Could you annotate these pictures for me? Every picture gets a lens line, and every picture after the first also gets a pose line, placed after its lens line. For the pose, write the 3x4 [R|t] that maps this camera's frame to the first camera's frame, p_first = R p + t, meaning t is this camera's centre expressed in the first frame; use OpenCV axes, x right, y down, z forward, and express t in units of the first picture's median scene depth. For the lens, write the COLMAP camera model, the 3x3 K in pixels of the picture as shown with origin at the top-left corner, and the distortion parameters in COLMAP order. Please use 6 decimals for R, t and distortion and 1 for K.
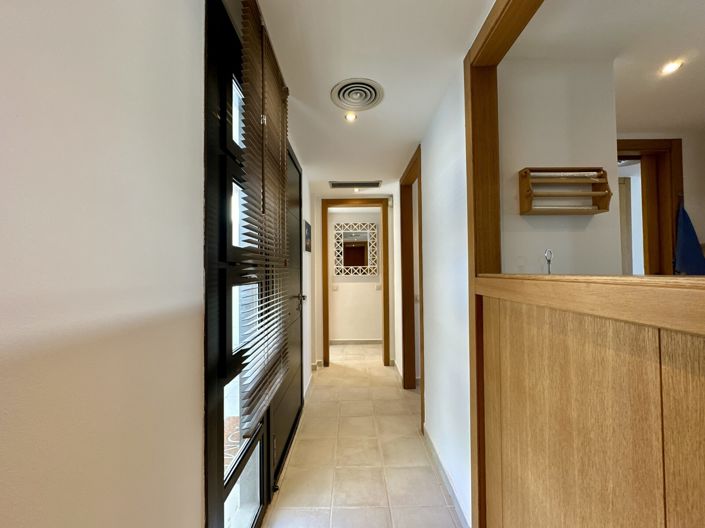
lens RADIAL K [[281.0, 0, 350.8], [0, 281.0, 265.6], [0, 0, 1]] dist [-0.003277, 0.000448]
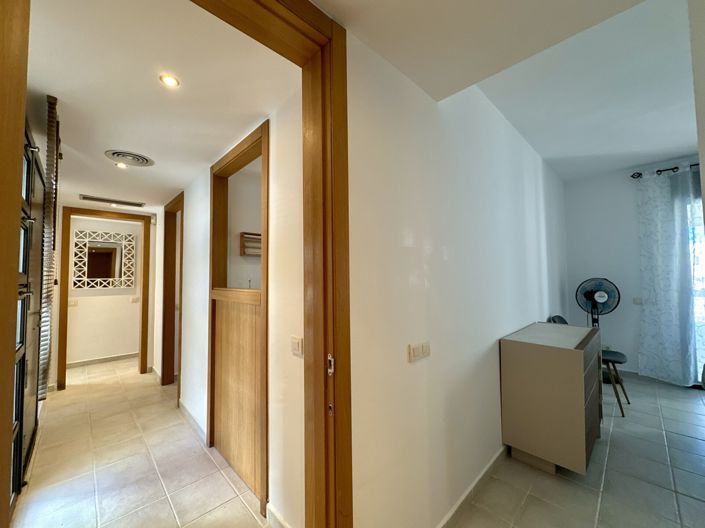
lens RADIAL K [[281.0, 0, 351.8], [0, 281.0, 266.0], [0, 0, 1]] dist [-0.003277, 0.000448]
pose [[0.716021, 0.034079, 0.697247, -0.072139], [-0.011757, 0.999255, -0.036766, -0.022176], [-0.697980, 0.018128, 0.715888, -0.372160]]
